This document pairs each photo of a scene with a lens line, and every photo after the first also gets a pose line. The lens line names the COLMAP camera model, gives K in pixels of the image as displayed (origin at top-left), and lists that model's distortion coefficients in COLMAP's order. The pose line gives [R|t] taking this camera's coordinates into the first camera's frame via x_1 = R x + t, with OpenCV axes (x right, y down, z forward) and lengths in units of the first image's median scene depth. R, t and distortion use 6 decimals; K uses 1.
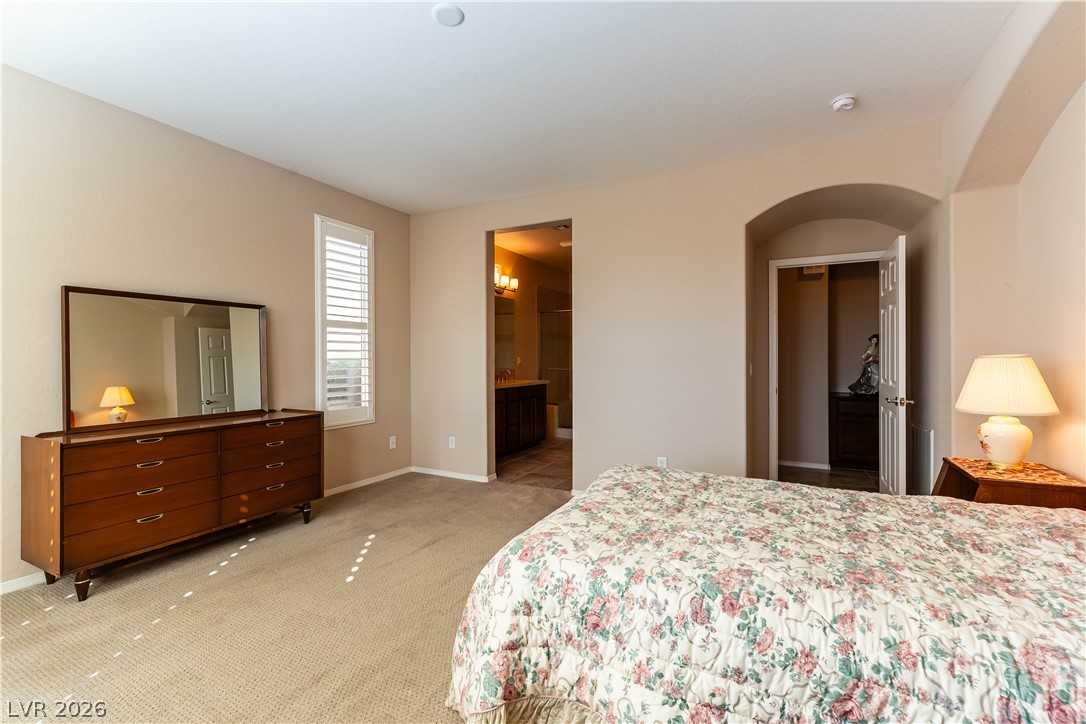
lens RADIAL K [[475.7, 0, 551.2], [0, 475.7, 356.4], [0, 0, 1]] dist [0.000736, 0.000244]
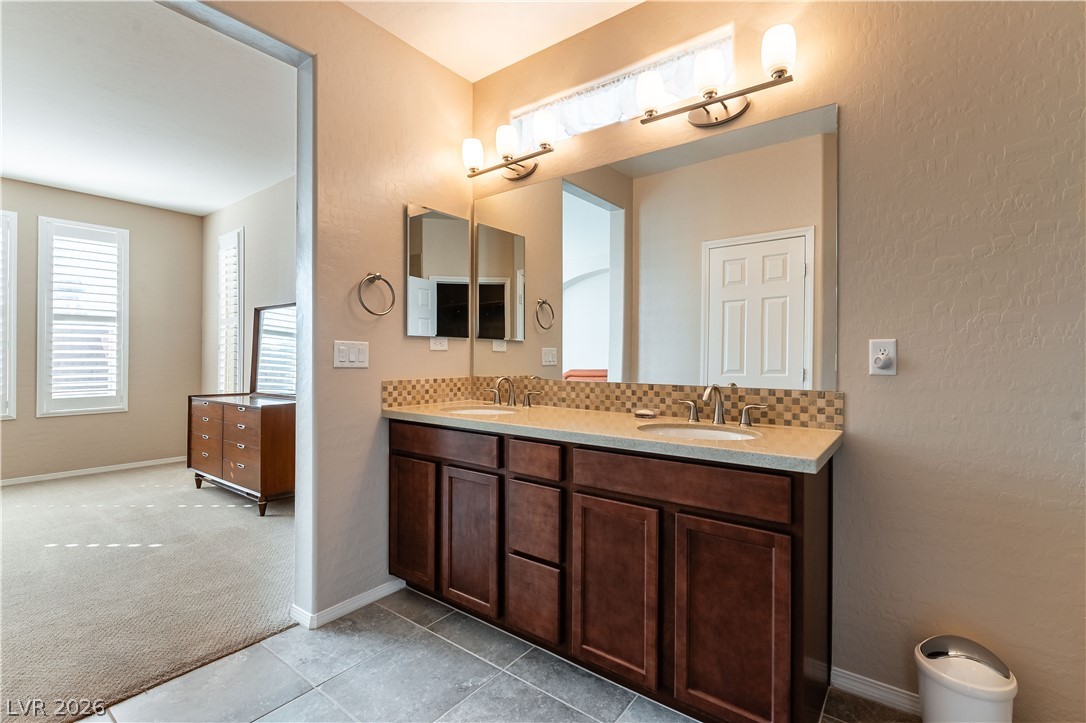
lens RADIAL K [[491.3, 0, 562.7], [0, 491.3, 344.8], [0, 0, 1]] dist [-0.000235, 0.000031]
pose [[-0.161690, -0.018010, -0.986677, 0.437174], [-0.001738, 0.999837, -0.017965, 0.010877], [0.986840, -0.001190, -0.161695, 1.946652]]
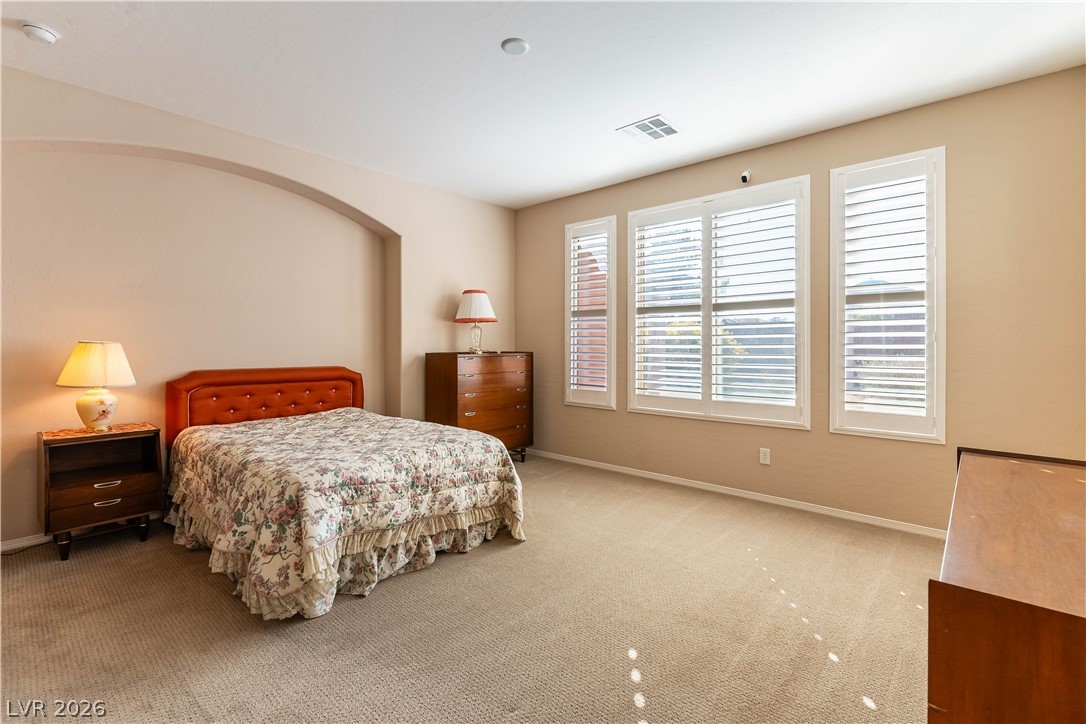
lens RADIAL K [[491.3, 0, 562.7], [0, 491.3, 345.3], [0, 0, 1]] dist [-0.000235, 0.000031]
pose [[-0.969620, -0.003668, 0.244589, -0.408045], [-0.002351, 0.999981, 0.005677, 0.000542], [-0.244605, 0.004929, -0.969610, 1.423215]]
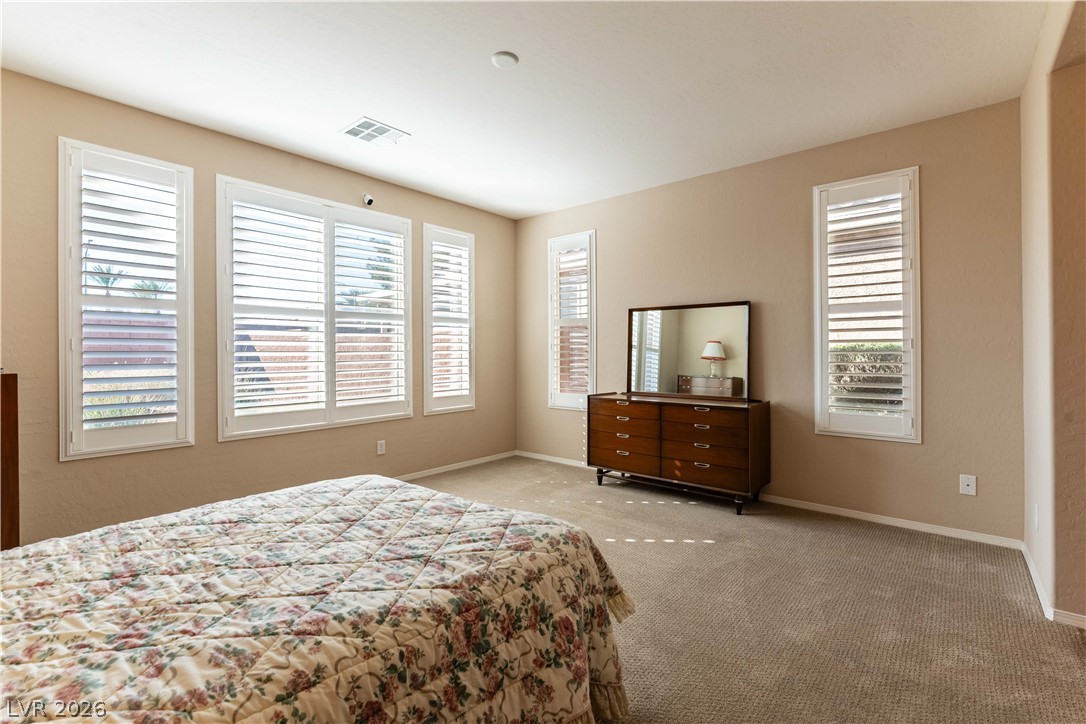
lens RADIAL K [[479.4, 0, 548.0], [0, 479.4, 353.8], [0, 0, 1]] dist [-0.000640, -0.000033]
pose [[-0.226517, 0.002502, -0.974004, 0.612035], [0.001897, 0.999996, 0.002128, 0.009764], [0.974005, -0.001366, -0.226521, 0.916583]]
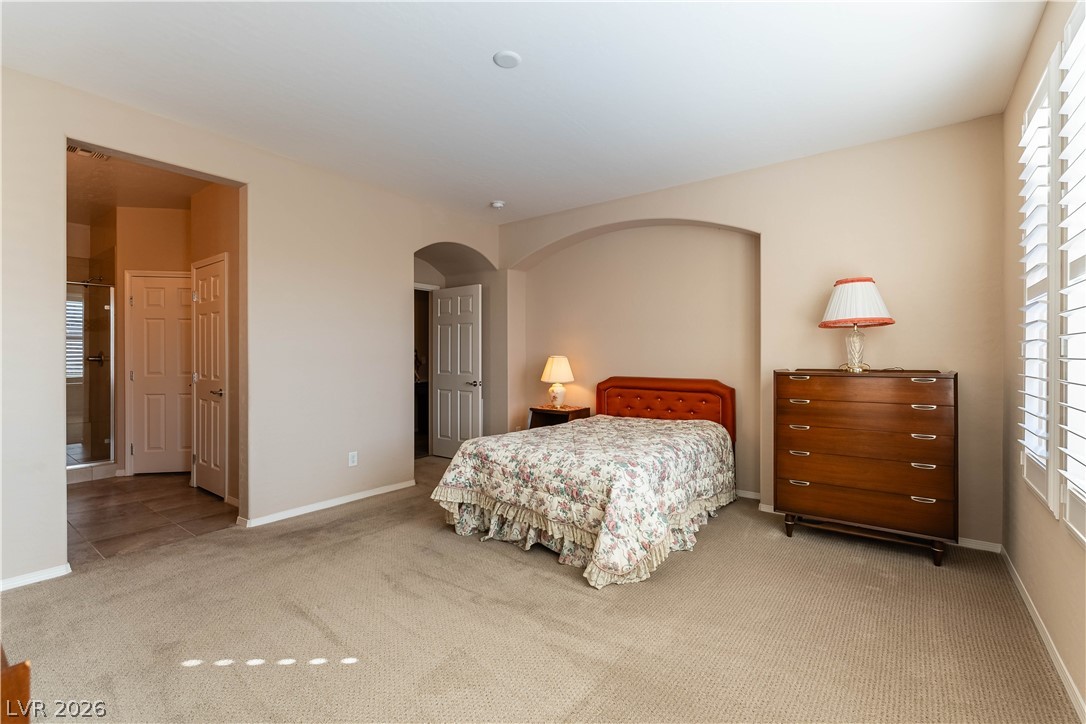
lens RADIAL K [[474.1, 0, 543.0], [0, 474.1, 362.0], [0, 0, 1]] dist [0.000689, 0.000091]
pose [[0.181337, -0.010399, 0.983366, -0.880928], [0.003586, 0.999944, 0.009913, 0.003712], [-0.983414, 0.001729, 0.181364, 0.473009]]
